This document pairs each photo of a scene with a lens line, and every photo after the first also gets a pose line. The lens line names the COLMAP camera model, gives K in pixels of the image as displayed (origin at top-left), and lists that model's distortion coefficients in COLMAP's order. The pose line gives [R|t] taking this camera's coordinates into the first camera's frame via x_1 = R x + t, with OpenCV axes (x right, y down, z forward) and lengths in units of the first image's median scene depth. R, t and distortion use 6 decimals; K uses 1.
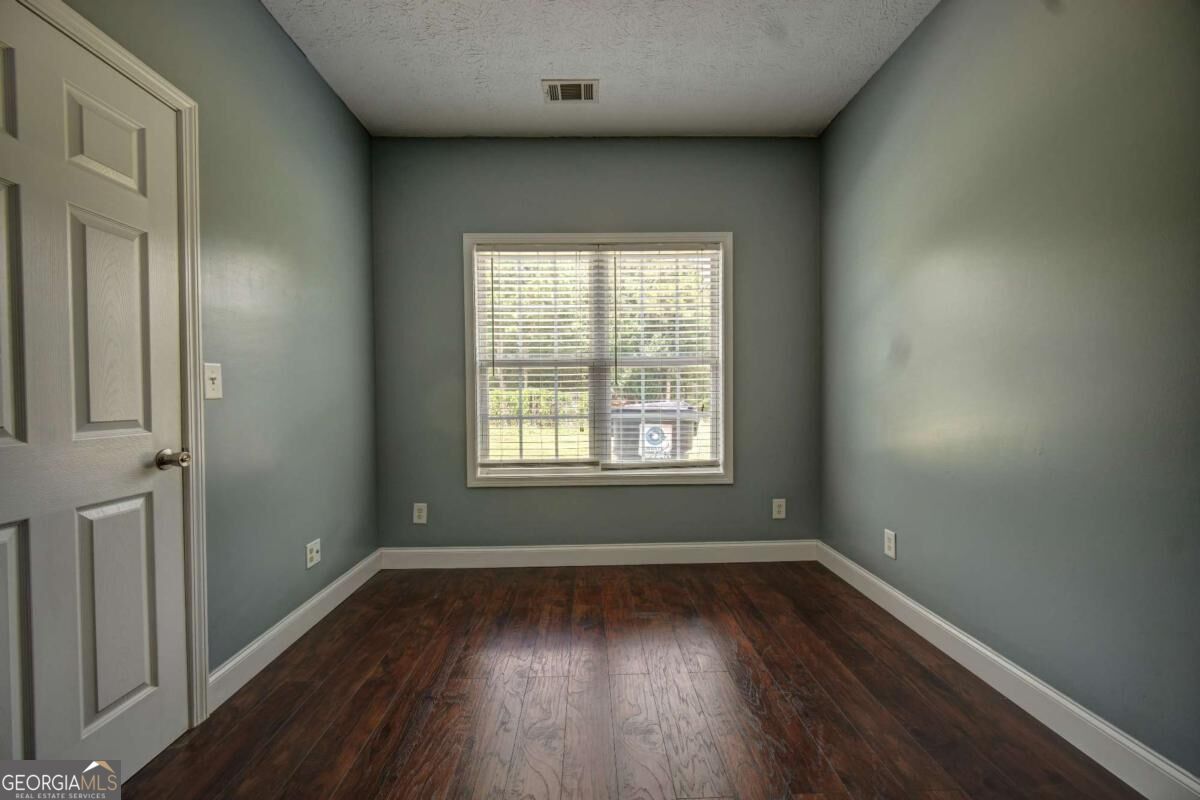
lens RADIAL K [[454.7, 0, 613.2], [0, 454.7, 403.5], [0, 0, 1]] dist [0.001306, 0.000075]
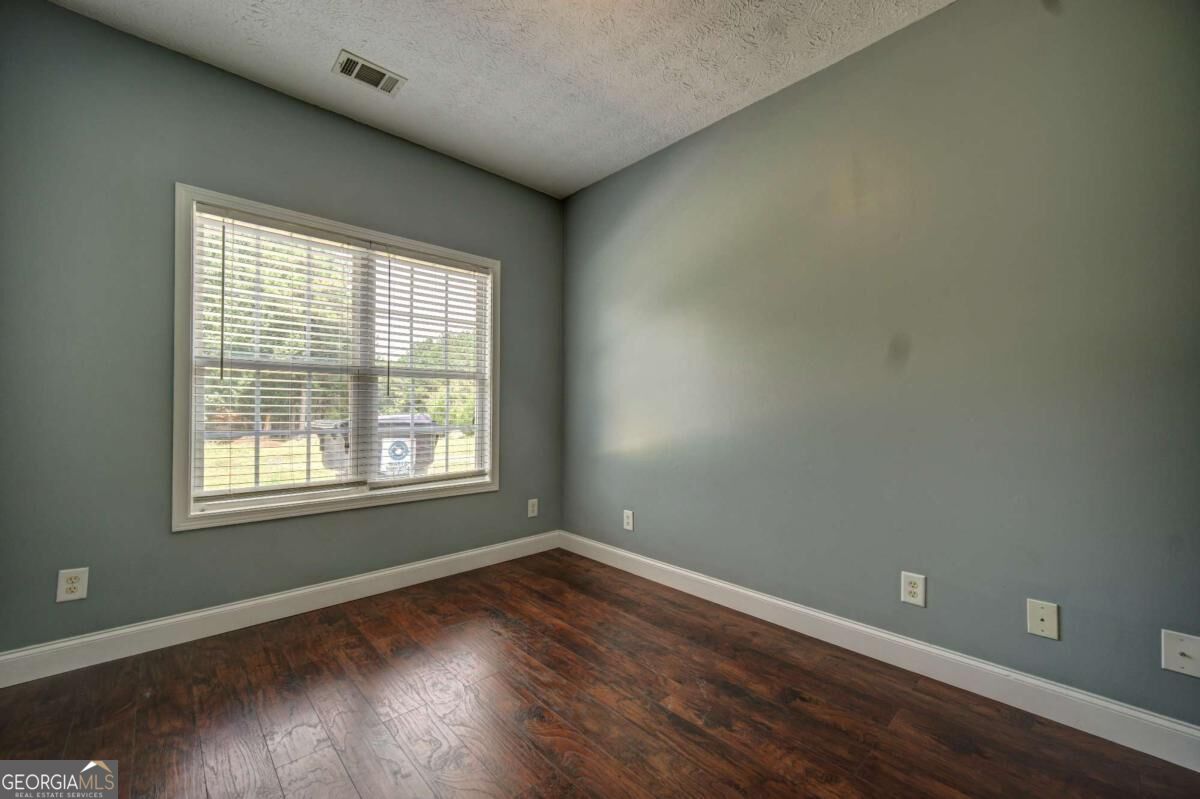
lens RADIAL K [[444.9, 0, 594.5], [0, 444.9, 404.7], [0, 0, 1]] dist [-0.001366, -0.000116]
pose [[0.769121, 0.019678, 0.638800, -0.262654], [-0.001923, 0.999593, -0.028476, 0.001736], [-0.639101, 0.020673, 0.768845, 0.032368]]
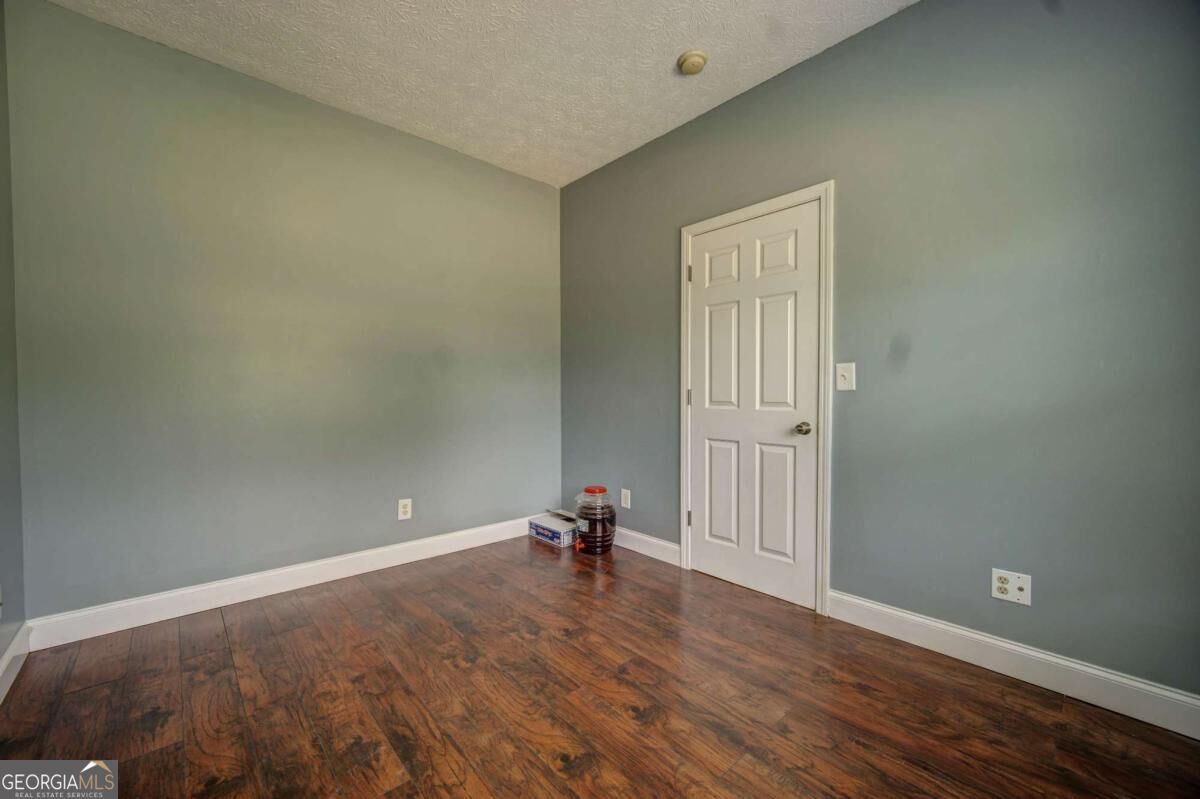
lens RADIAL K [[508.3, 0, 600.0], [0, 508.3, 399.5], [0, 0, 1]] dist [-0.000978, -0.000017]
pose [[-0.775878, 0.020345, -0.630555, 0.324725], [-0.000370, 0.999465, 0.032703, -0.016994], [0.630883, 0.025607, -0.775455, 0.902516]]
